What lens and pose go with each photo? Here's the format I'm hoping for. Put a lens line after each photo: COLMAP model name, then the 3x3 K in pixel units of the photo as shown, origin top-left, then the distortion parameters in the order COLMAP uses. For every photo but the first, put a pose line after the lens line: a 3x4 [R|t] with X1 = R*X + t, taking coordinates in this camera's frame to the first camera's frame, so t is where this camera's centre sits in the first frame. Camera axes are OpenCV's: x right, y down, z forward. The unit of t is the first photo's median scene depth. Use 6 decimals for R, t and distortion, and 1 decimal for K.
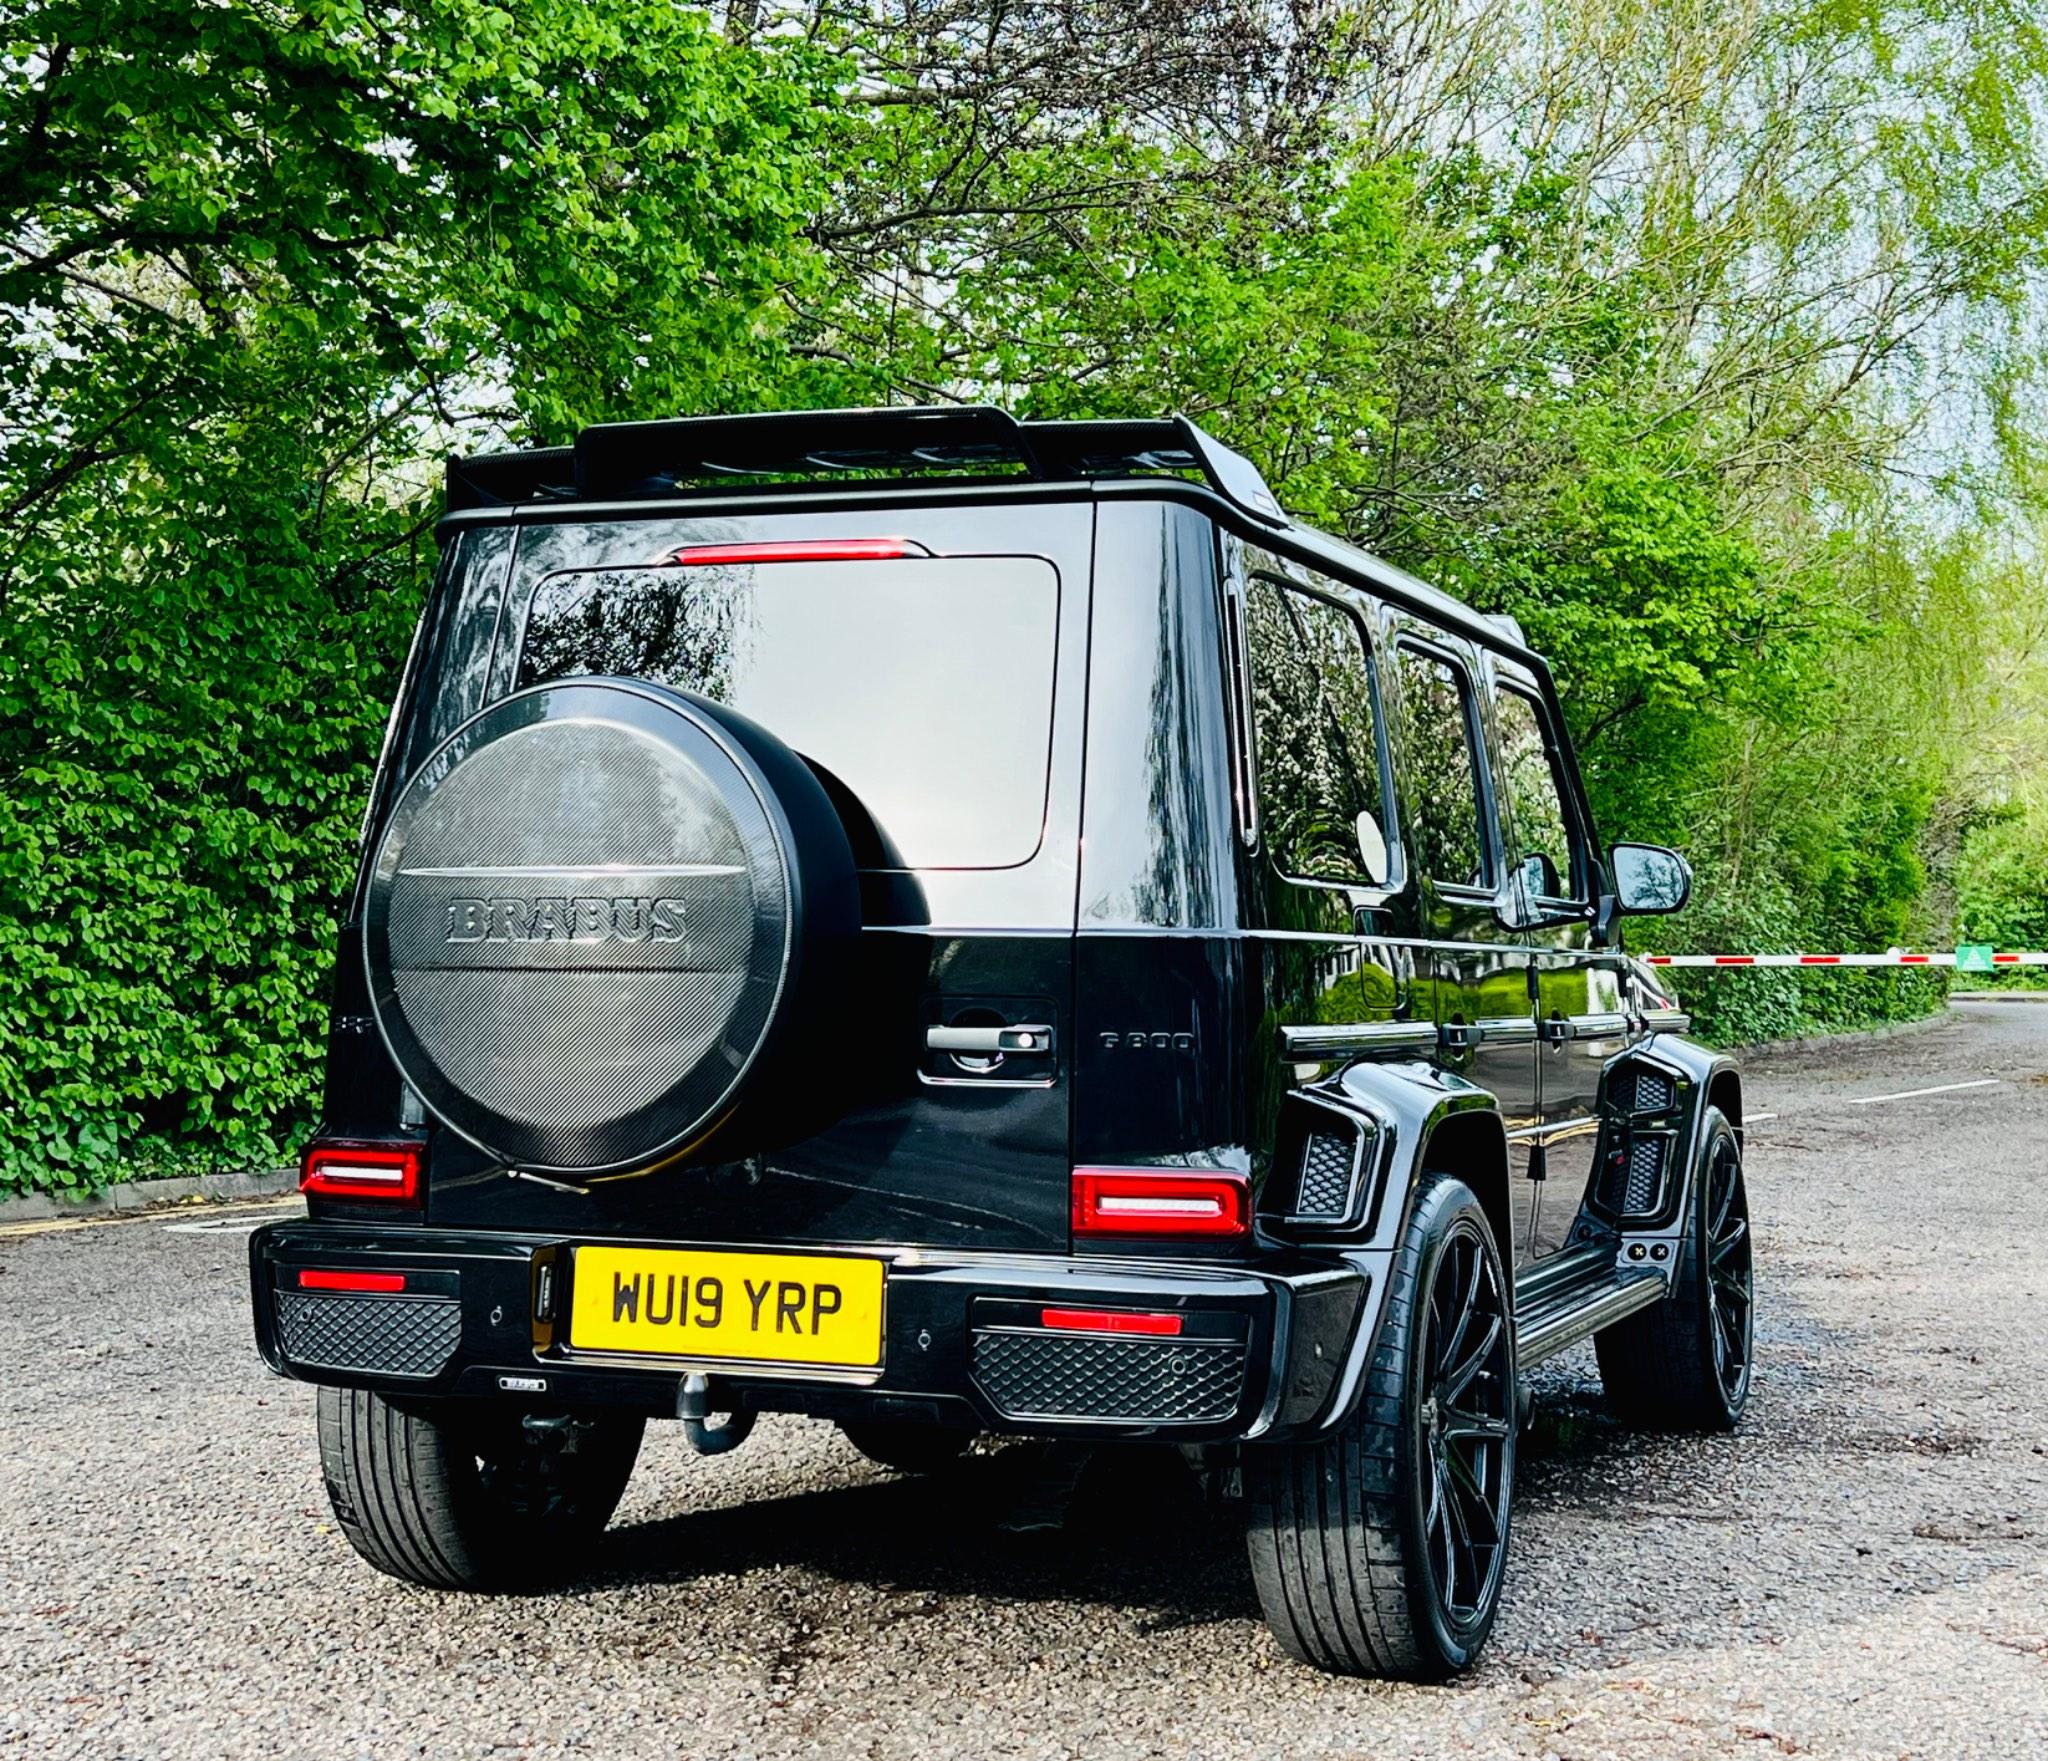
lens RADIAL K [[3042.3, 0, 1001.7], [0, 3042.3, 908.8], [0, 0, 1]] dist [0.221686, -0.730134]
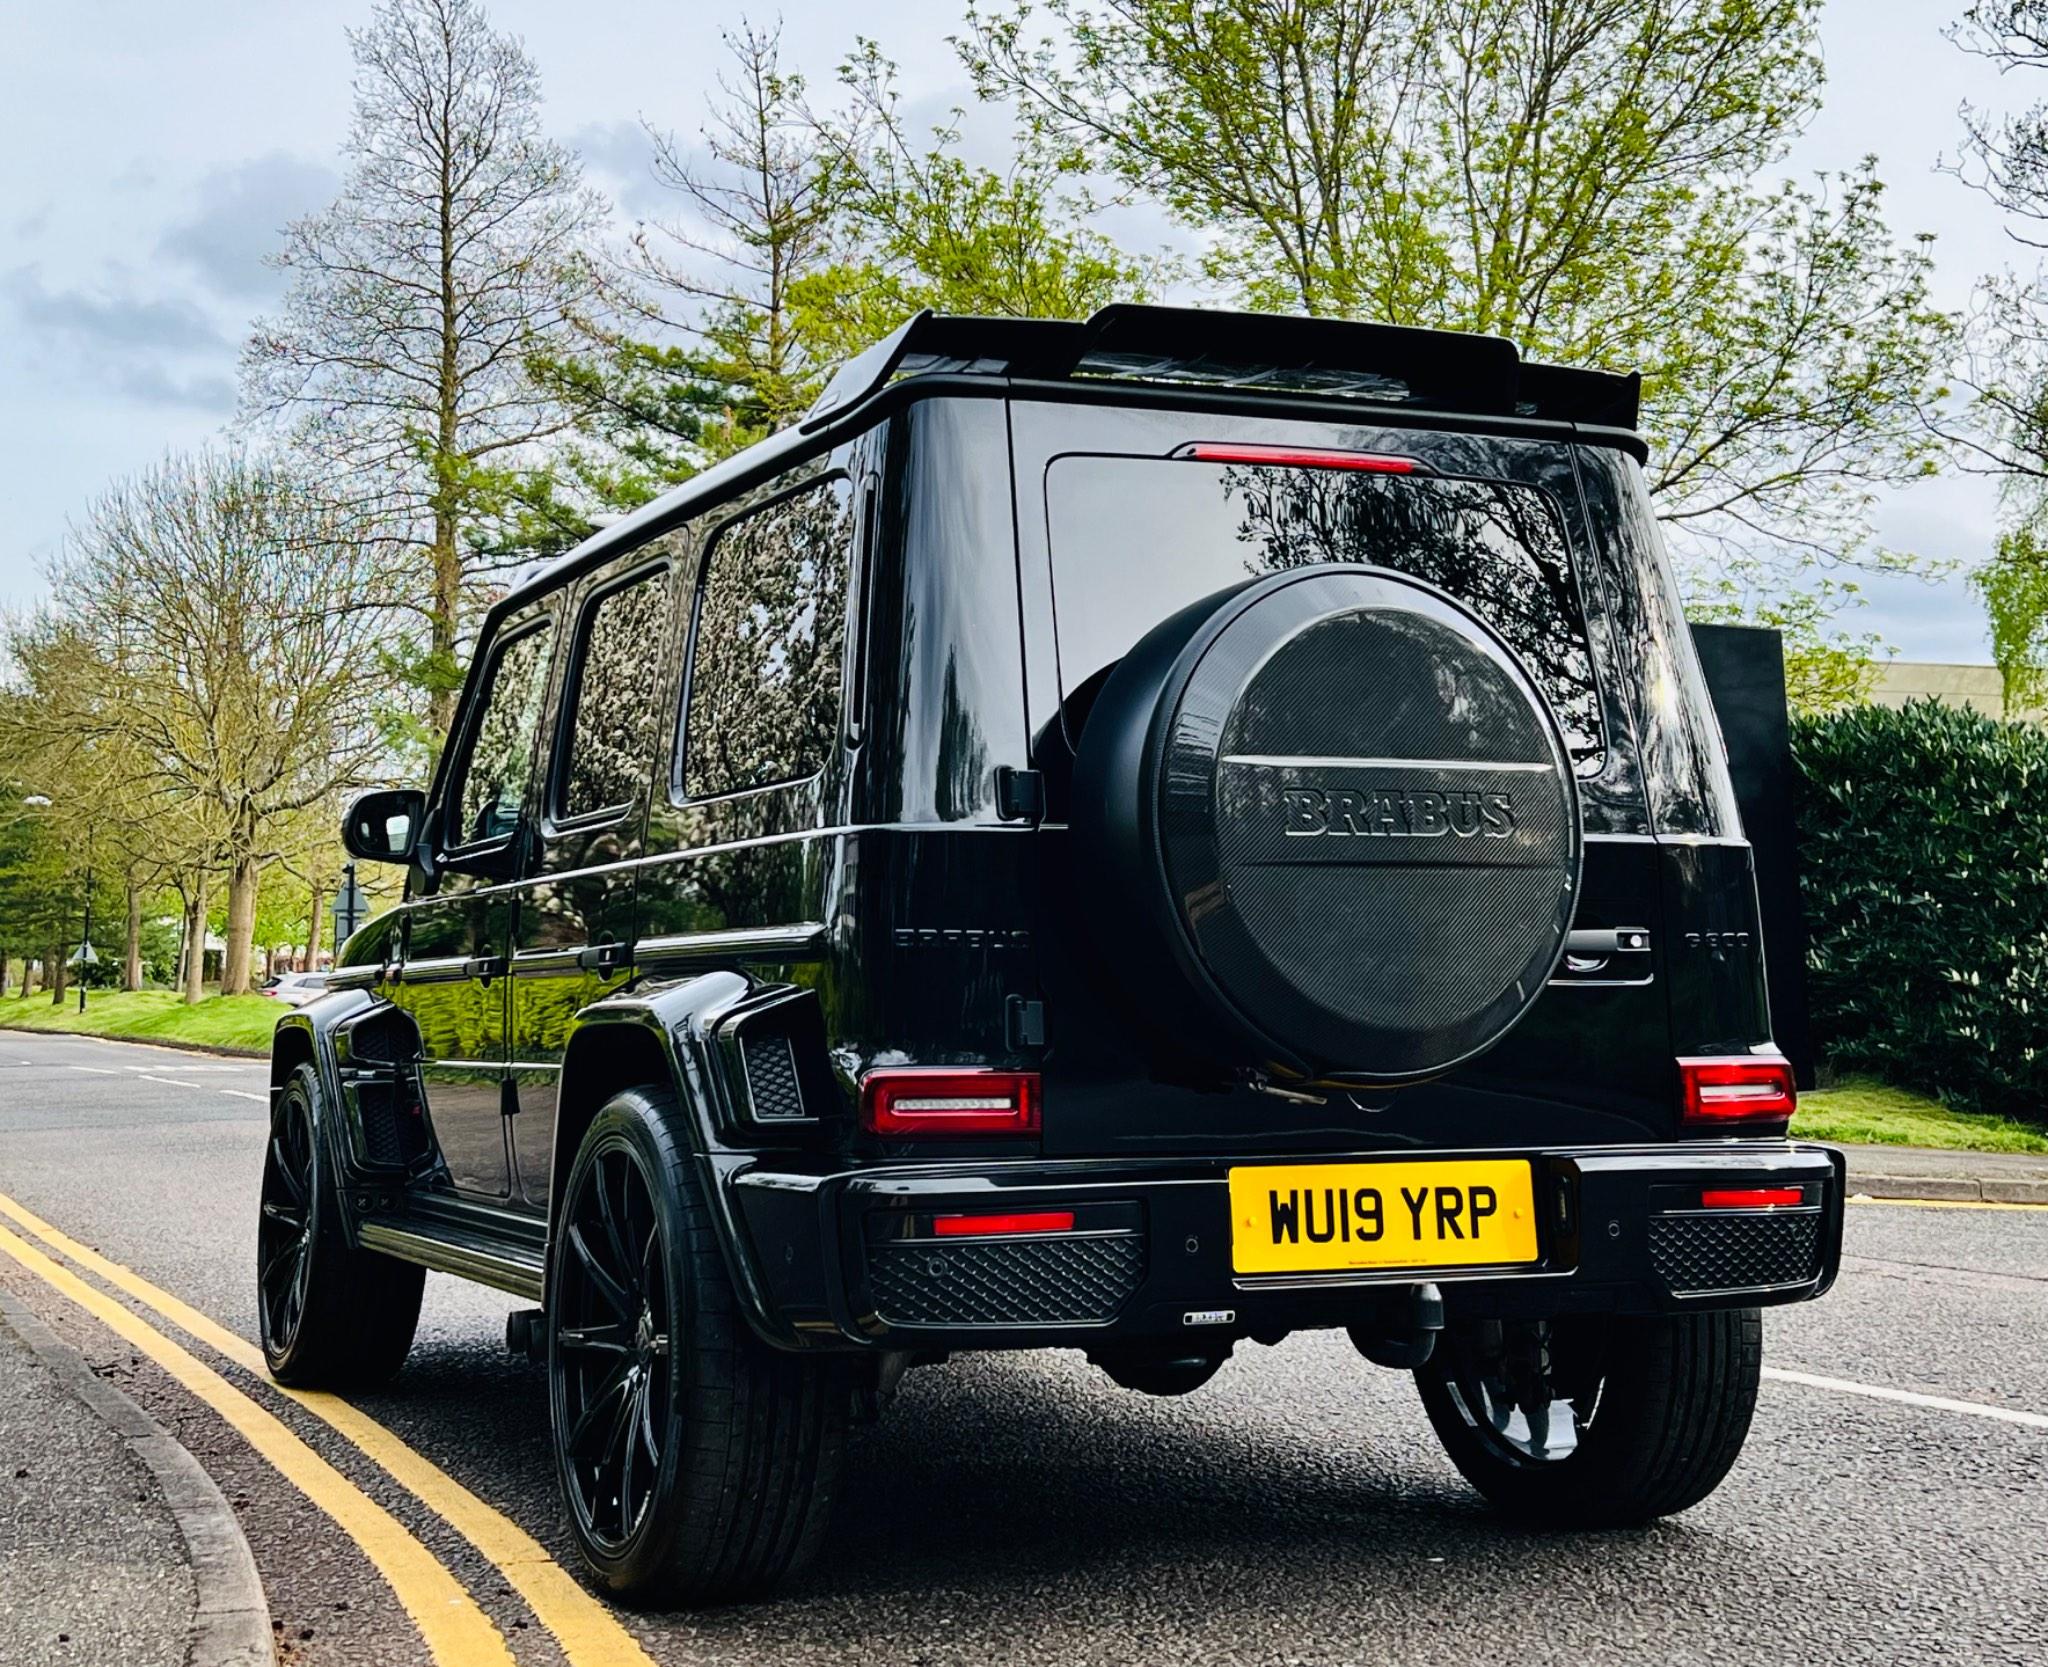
lens RADIAL K [[2996.4, 0, 993.4], [0, 2996.4, 778.5], [0, 0, 1]] dist [0.194395, -0.641950]
pose [[0.712466, 0.036283, 0.700768, -0.779458], [0.001949, 0.998556, -0.053683, 0.037668], [-0.701704, 0.039613, 0.711366, 0.359688]]
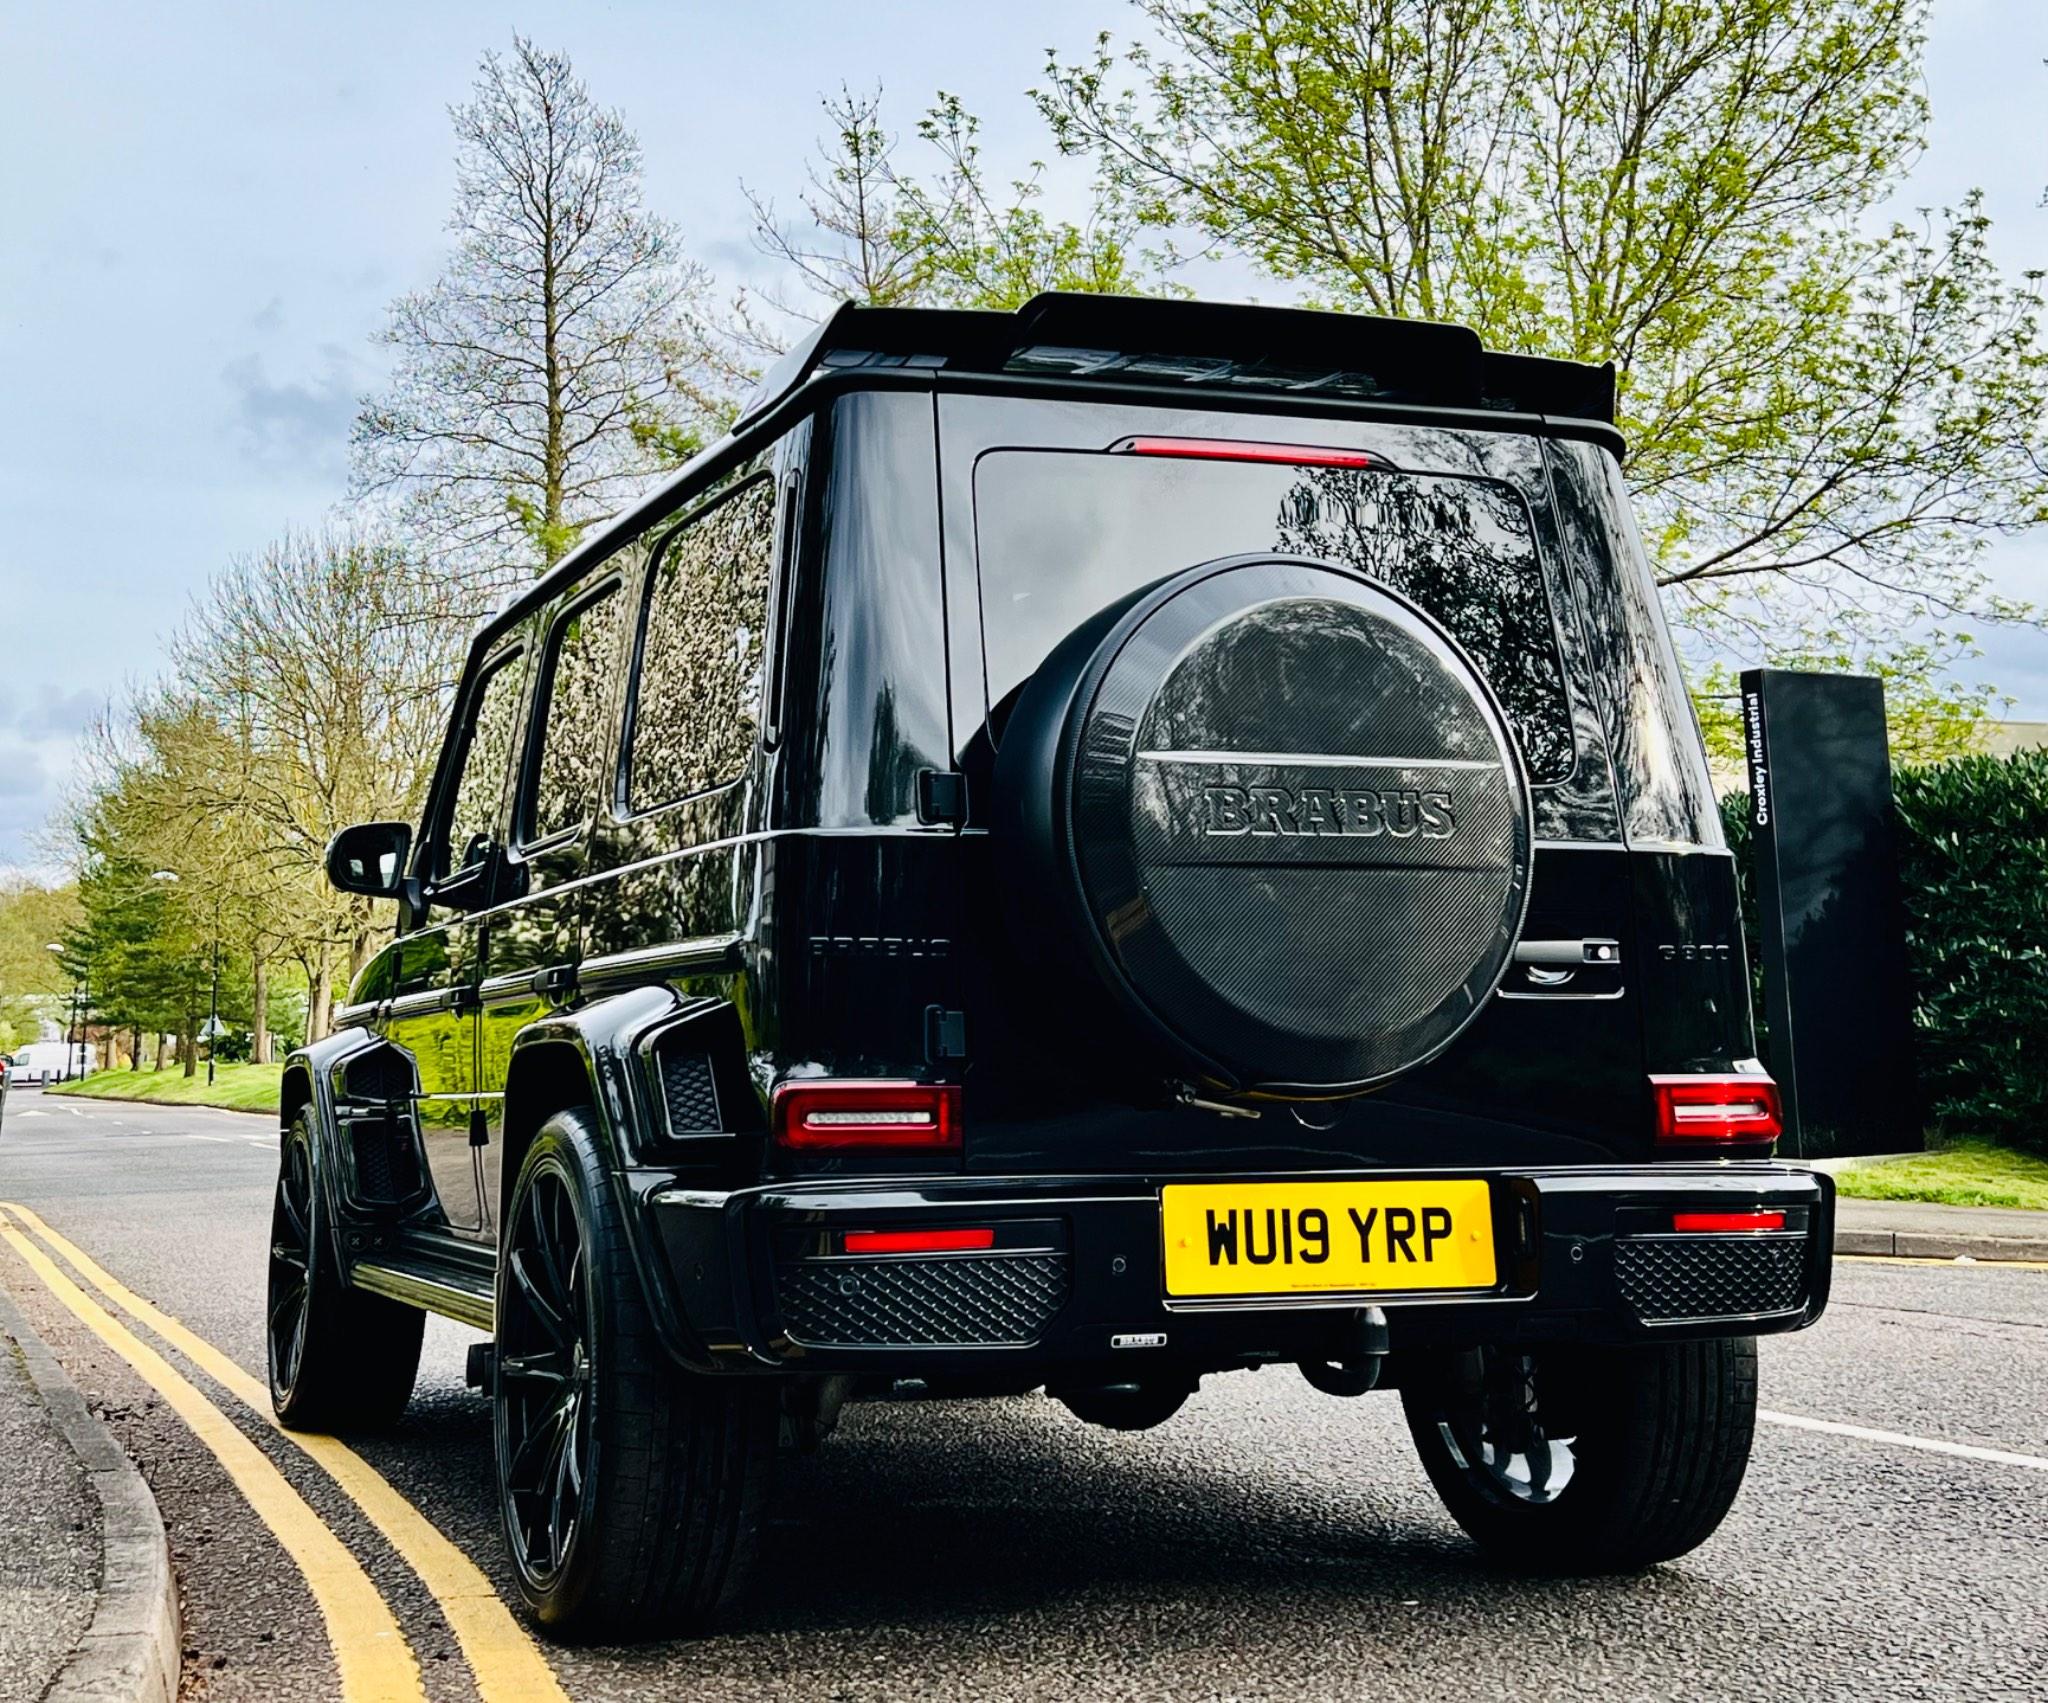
lens RADIAL K [[2994.6, 0, 946.9], [0, 2994.6, 846.3], [0, 0, 1]] dist [0.199600, -0.671202]
pose [[0.753536, 0.033957, 0.656529, -0.713845], [0.005012, 0.998339, -0.057388, 0.056701], [-0.657388, 0.046534, 0.752114, 0.343621]]
